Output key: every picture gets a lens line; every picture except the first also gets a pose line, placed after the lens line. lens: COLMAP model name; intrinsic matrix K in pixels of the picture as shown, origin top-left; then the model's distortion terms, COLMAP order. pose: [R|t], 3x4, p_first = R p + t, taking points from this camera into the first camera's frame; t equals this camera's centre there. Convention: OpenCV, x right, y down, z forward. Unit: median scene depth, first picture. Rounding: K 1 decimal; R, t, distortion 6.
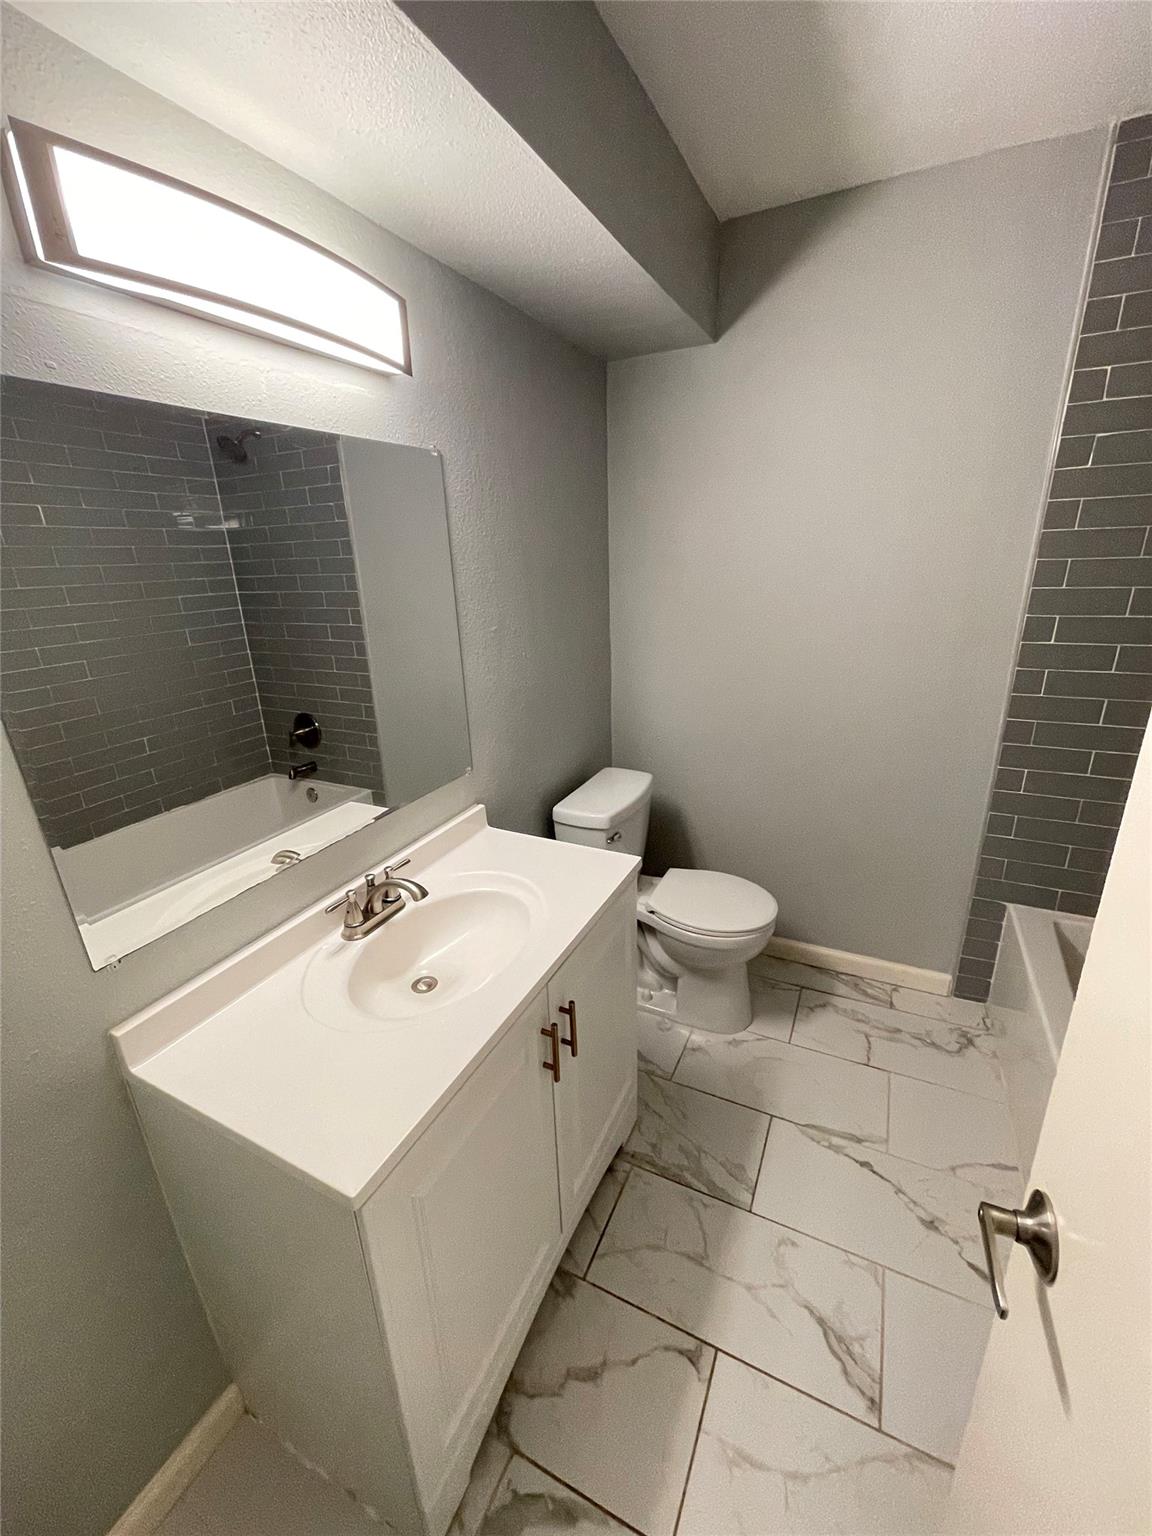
lens RADIAL K [[620.2, 0, 585.9], [0, 620.2, 767.7], [0, 0, 1]] dist [-0.007858, 0.002349]
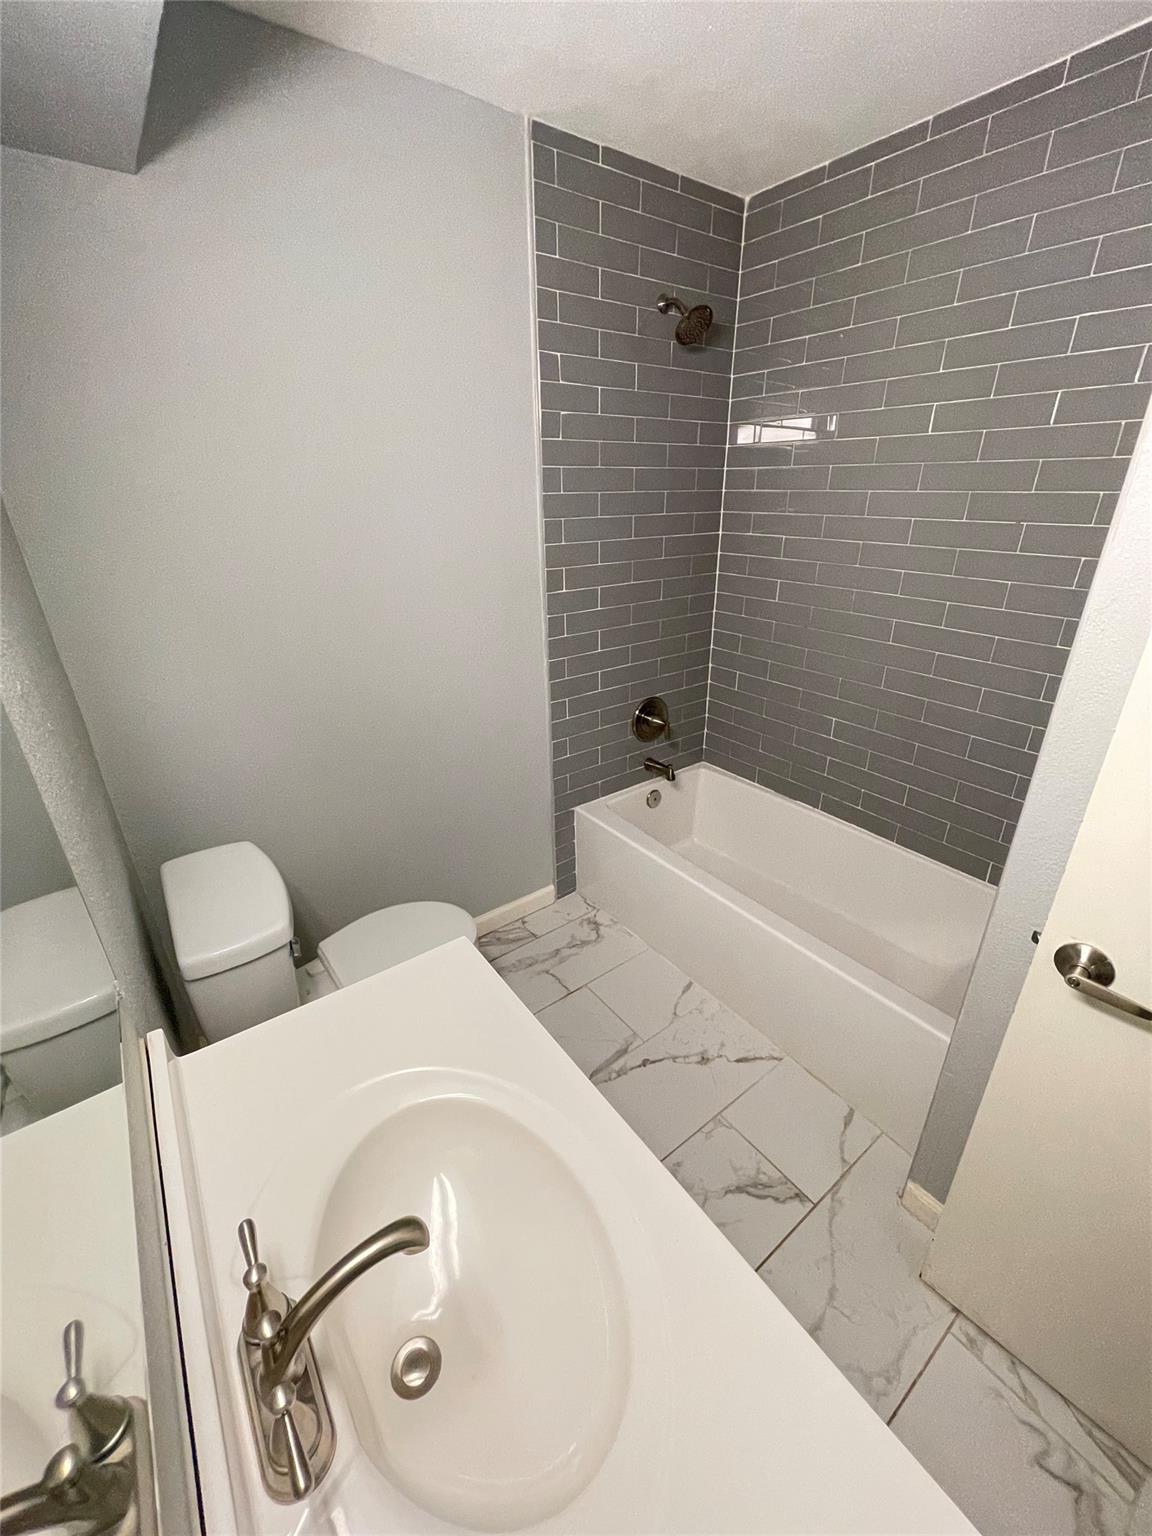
lens RADIAL K [[620.2, 0, 587.0], [0, 620.2, 763.9], [0, 0, 1]] dist [-0.007858, 0.002349]
pose [[0.452376, -0.335394, 0.826358, -0.349462], [0.278699, 0.933348, 0.226248, -0.159137], [-0.847162, 0.127956, 0.515698, 0.416669]]
